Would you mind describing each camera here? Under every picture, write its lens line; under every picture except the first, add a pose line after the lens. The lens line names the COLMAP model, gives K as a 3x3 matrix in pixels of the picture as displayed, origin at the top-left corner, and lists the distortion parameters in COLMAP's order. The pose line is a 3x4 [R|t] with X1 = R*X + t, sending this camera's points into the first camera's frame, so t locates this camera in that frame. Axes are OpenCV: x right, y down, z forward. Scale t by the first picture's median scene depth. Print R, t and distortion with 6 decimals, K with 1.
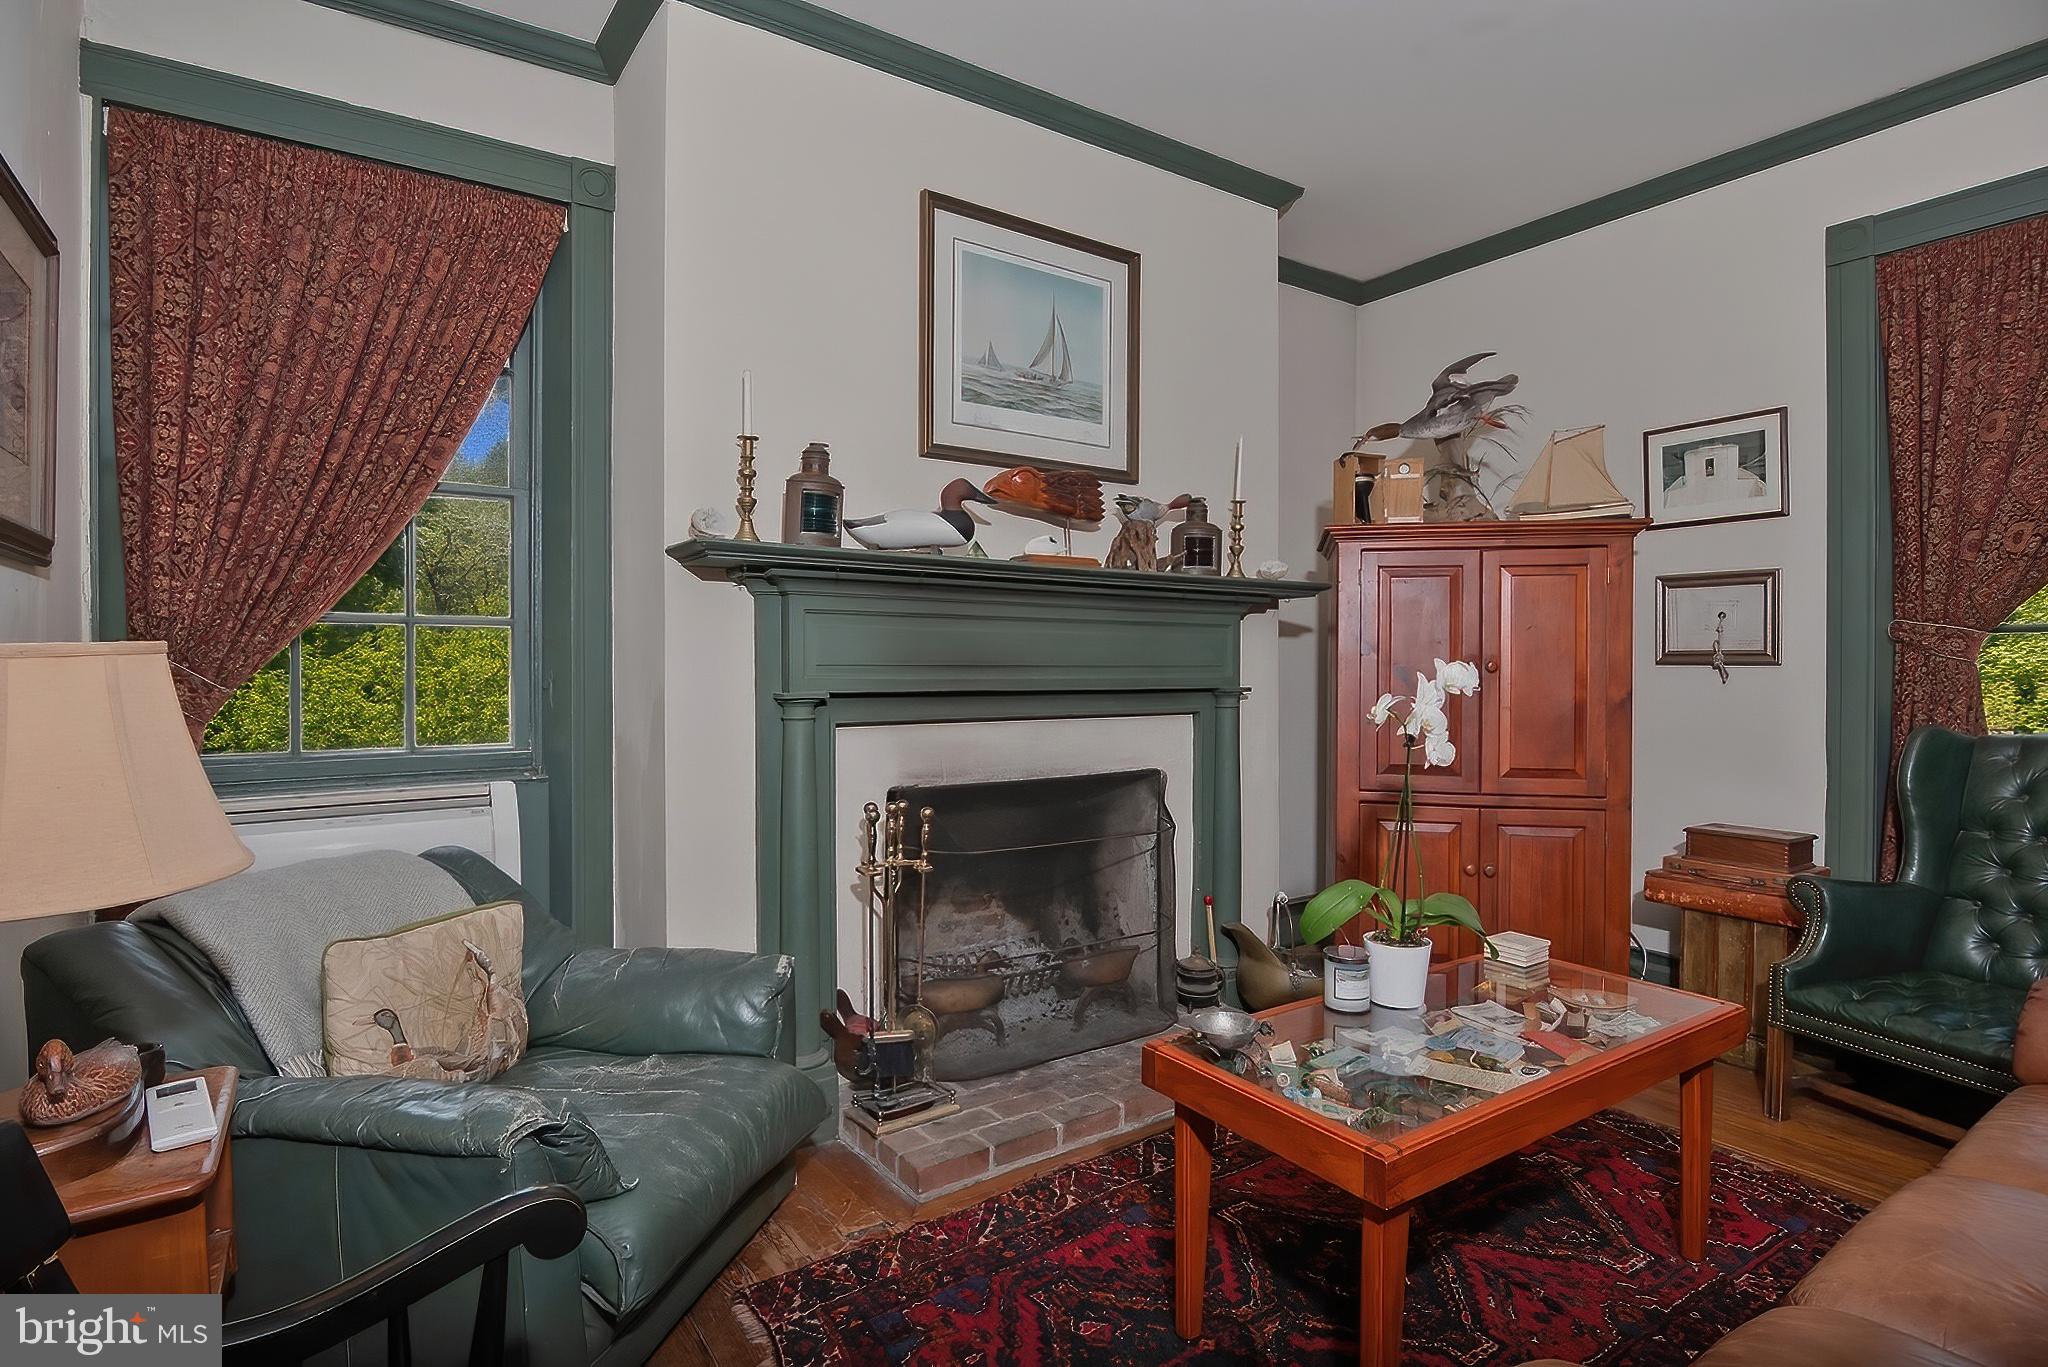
lens RADIAL K [[1026.9, 0, 1016.0], [0, 1026.9, 674.1], [0, 0, 1]] dist [-0.016202, -0.000865]
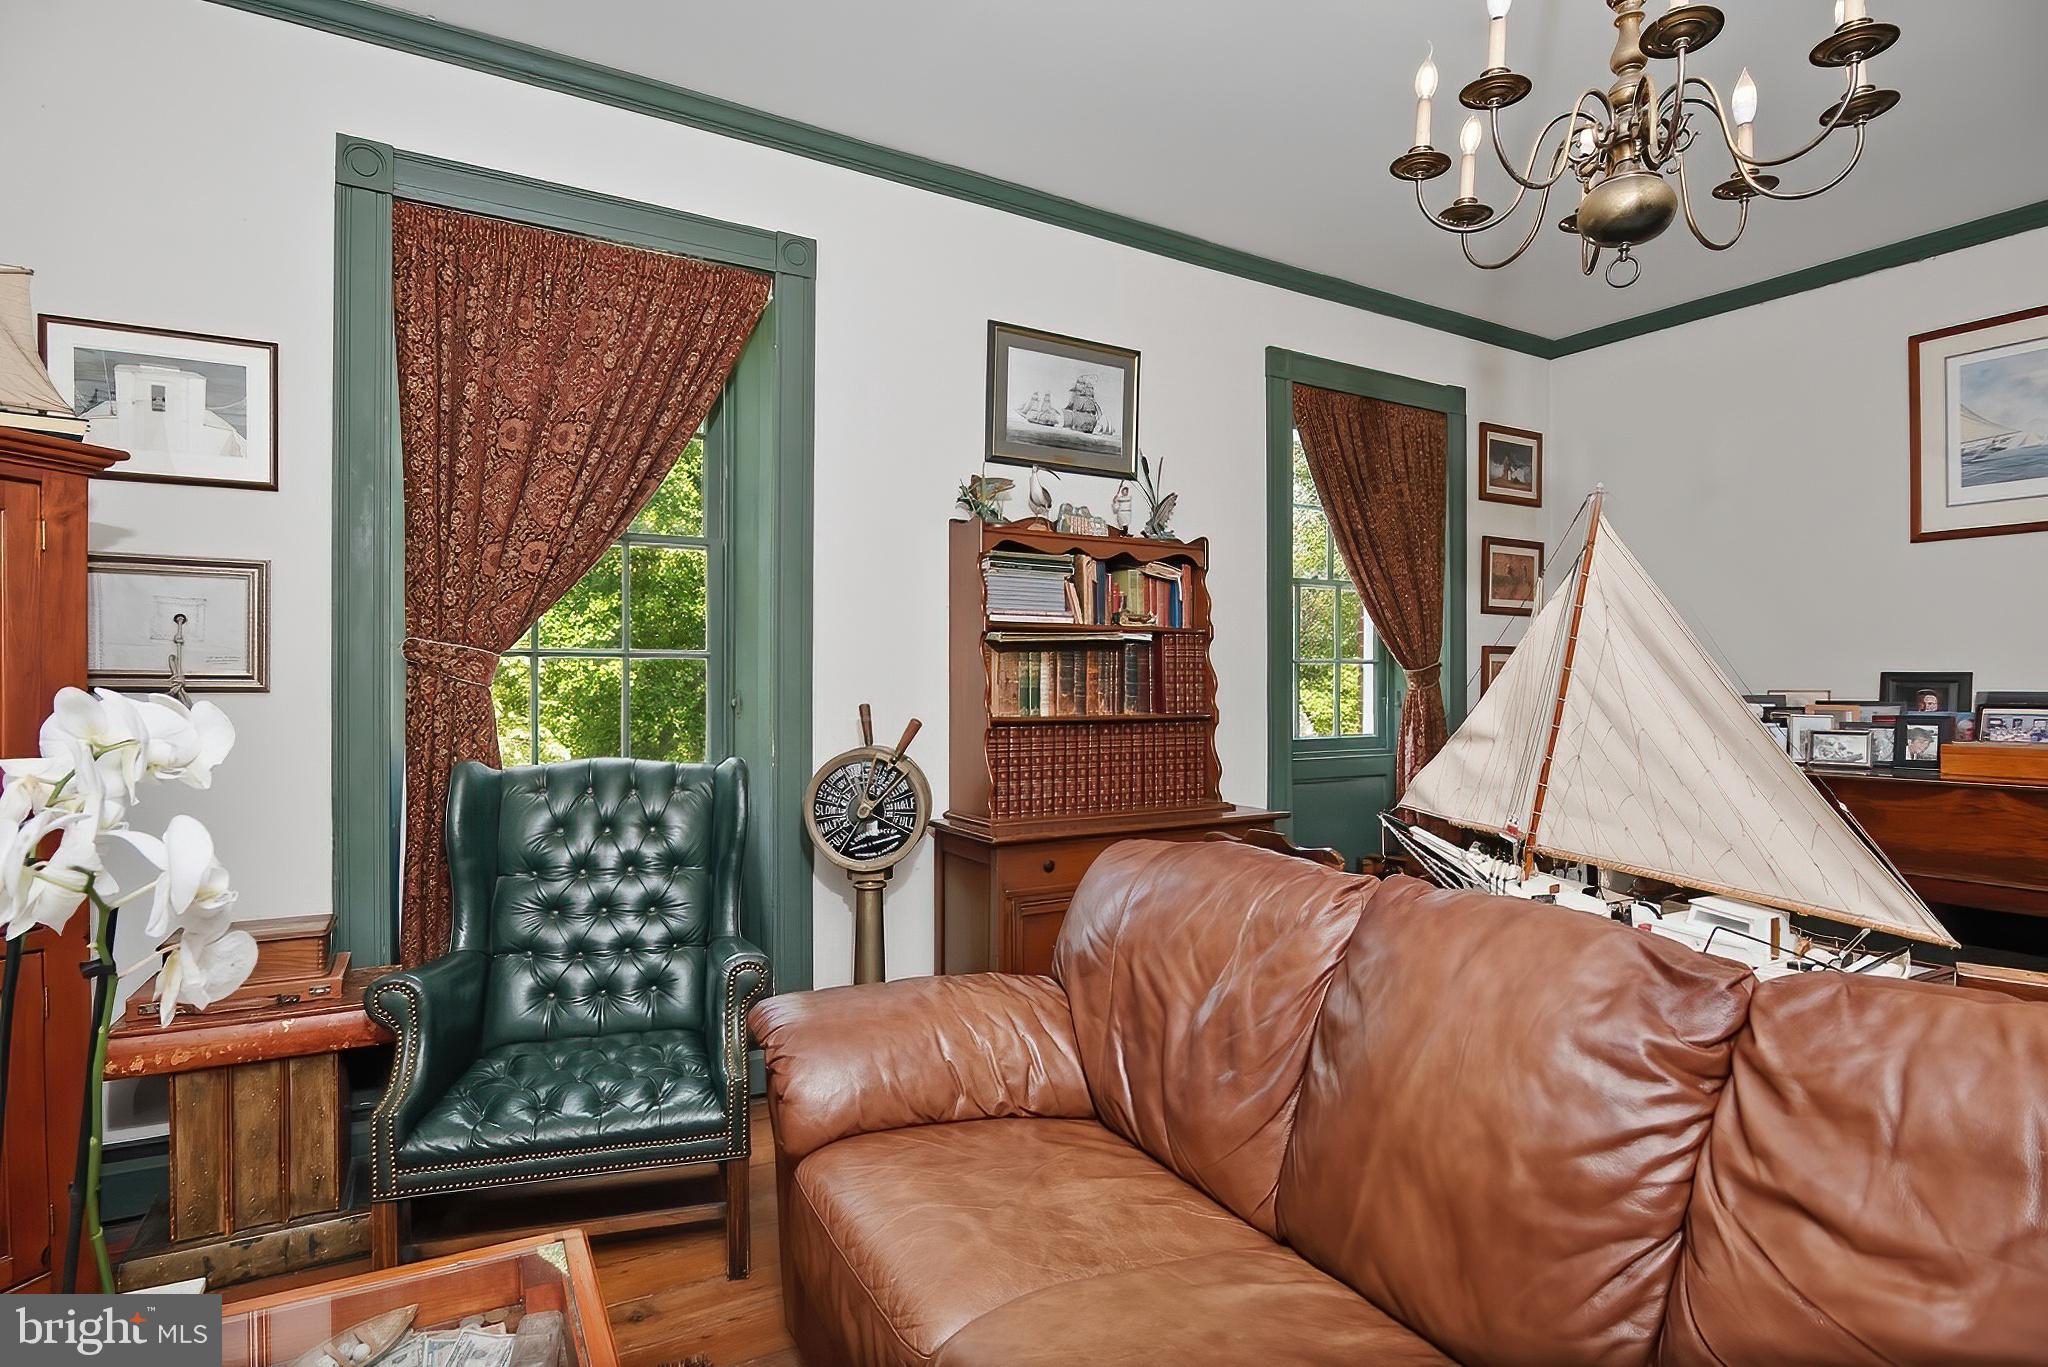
lens RADIAL K [[1026.9, 0, 1030.9], [0, 1026.9, 683.8], [0, 0, 1]] dist [-0.016202, -0.000865]
pose [[0.067041, 0.004021, 0.997742, 0.059469], [0.007627, 0.999961, -0.004542, -0.007579], [-0.997721, 0.007914, 0.067008, 0.436942]]
